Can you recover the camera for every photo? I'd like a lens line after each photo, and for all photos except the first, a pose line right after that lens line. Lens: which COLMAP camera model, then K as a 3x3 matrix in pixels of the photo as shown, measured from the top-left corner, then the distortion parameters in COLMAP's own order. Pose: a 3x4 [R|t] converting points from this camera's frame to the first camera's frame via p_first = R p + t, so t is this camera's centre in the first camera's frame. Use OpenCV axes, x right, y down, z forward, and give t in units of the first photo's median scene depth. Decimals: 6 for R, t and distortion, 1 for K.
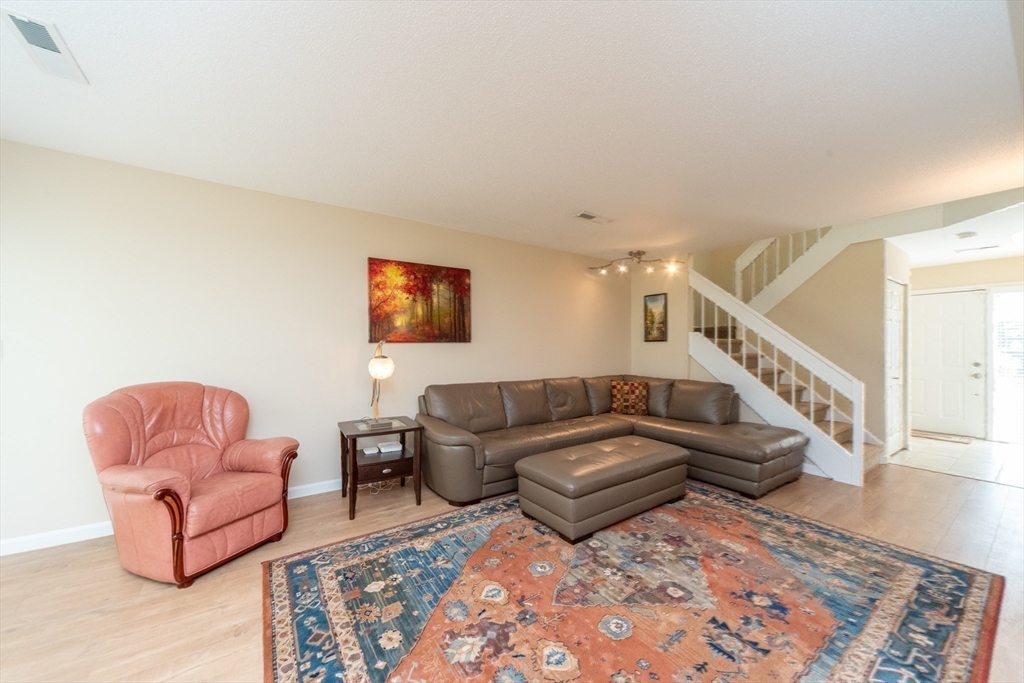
lens RADIAL K [[371.5, 0, 512.9], [0, 371.5, 351.6], [0, 0, 1]] dist [-0.000936, -0.000078]
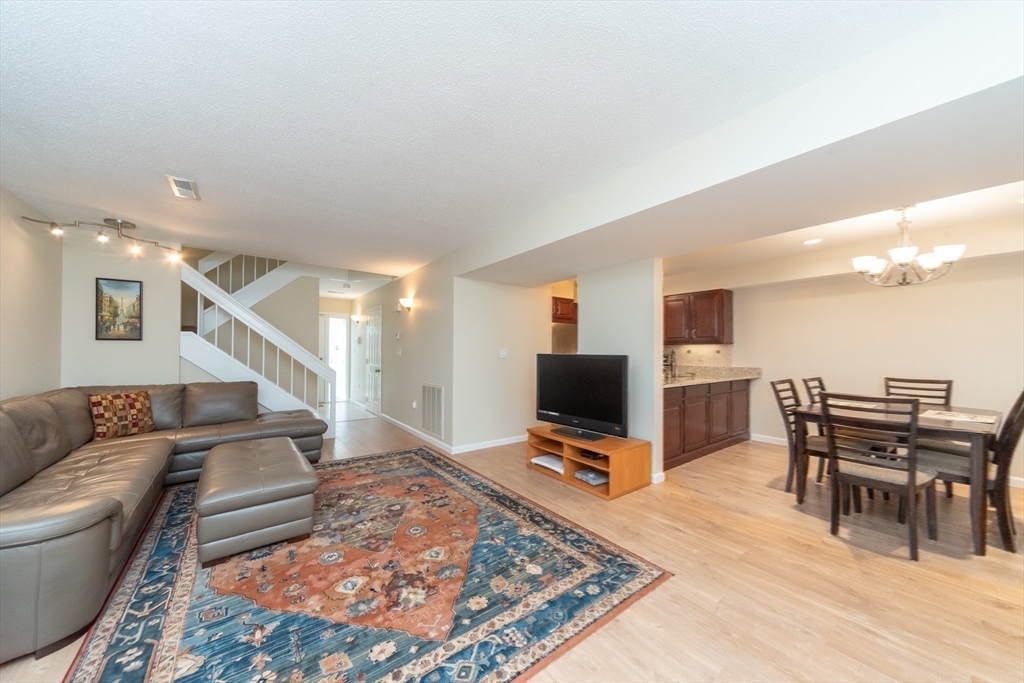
lens RADIAL K [[355.5, 0, 508.9], [0, 355.5, 344.6], [0, 0, 1]] dist [0.003673, 0.000083]
pose [[-0.041572, 0.012930, 0.999052, -0.537489], [0.005246, 0.999905, -0.012723, -0.005327], [-0.999122, 0.004712, -0.041636, 0.294273]]
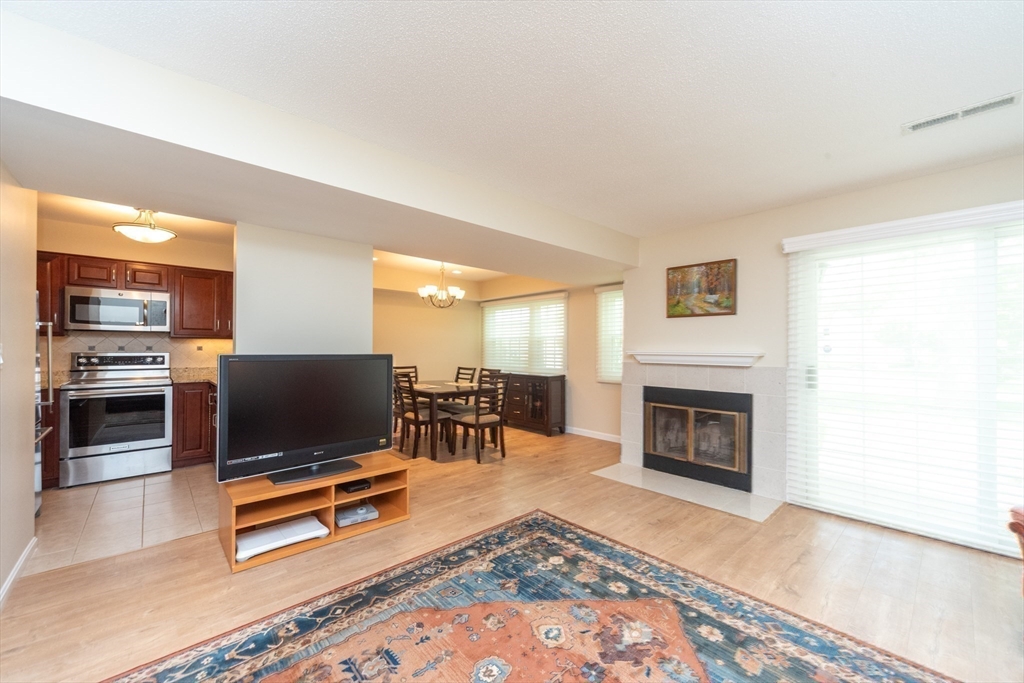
lens RADIAL K [[398.4, 0, 512.2], [0, 398.4, 346.6], [0, 0, 1]] dist [0.000429, -0.000024]
pose [[-0.989460, -0.009209, -0.144510, 0.162786], [-0.009753, 0.999948, 0.003061, -0.010458], [0.144475, 0.004438, -0.989499, 0.843426]]
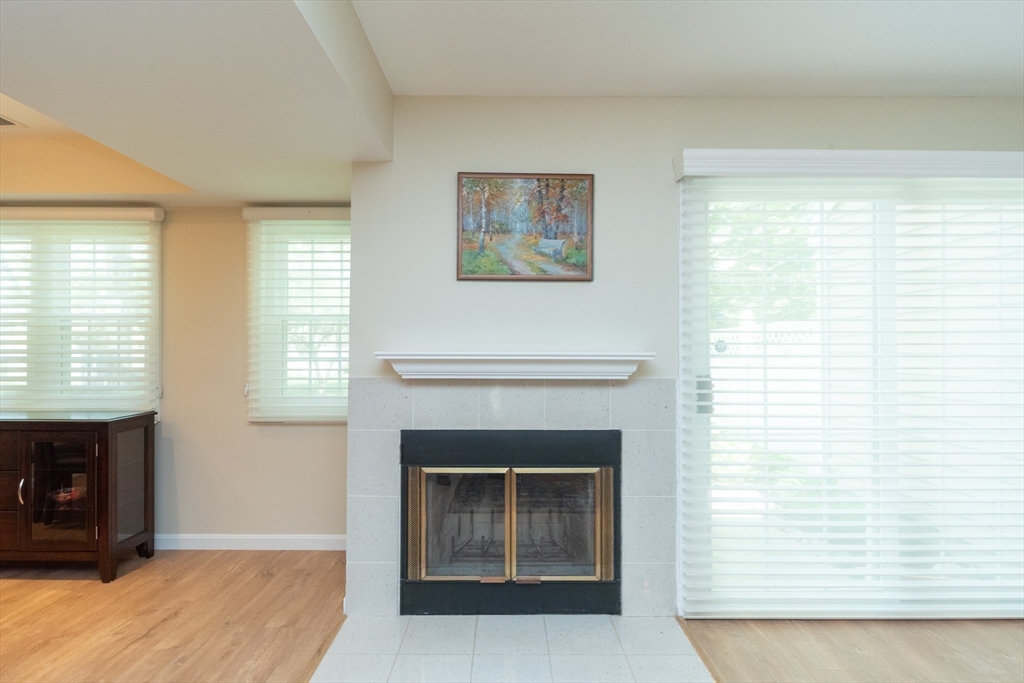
lens RADIAL K [[512.2, 0, 511.3], [0, 512.2, 345.9], [0, 0, 1]] dist [-0.001983, -0.000361]
pose [[-0.566072, -0.007149, -0.824325, 0.082295], [-0.010899, 0.999940, -0.001187, -0.006361], [0.824284, 0.008312, -0.566116, 0.247085]]
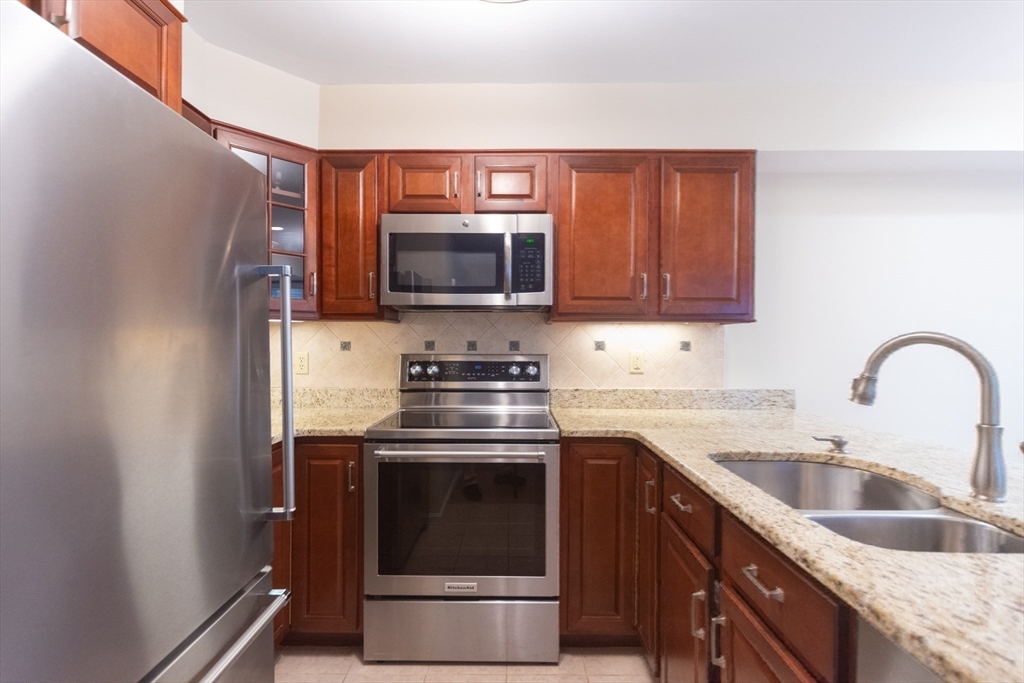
lens RADIAL K [[495.4, 0, 512.5], [0, 495.4, 344.3], [0, 0, 1]] dist [-0.001187, -0.000189]
pose [[-0.816668, -0.007397, 0.577061, 0.653566], [-0.001999, 0.999948, 0.009989, 0.000284], [-0.577105, 0.007004, -0.816640, 0.096298]]
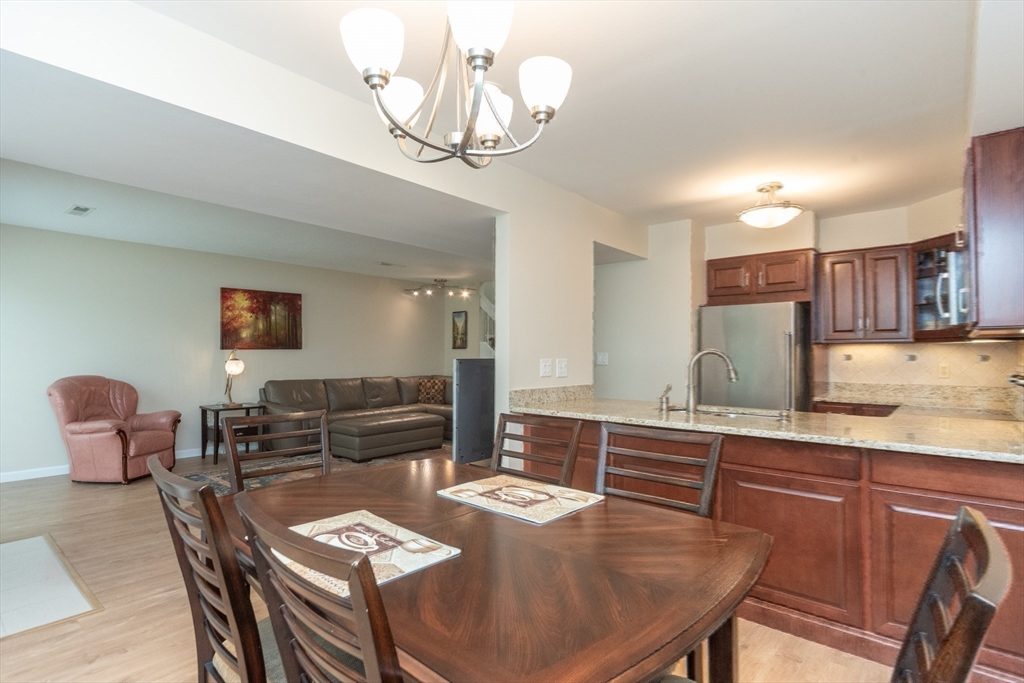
lens RADIAL K [[508.1, 0, 512.0], [0, 508.1, 343.1], [0, 0, 1]] dist [0.001802, 0.000036]
pose [[0.966001, 0.007513, 0.258428, 0.147458], [0.000311, 0.999543, -0.030220, 0.008539], [-0.258537, 0.029273, 0.965558, -0.974825]]
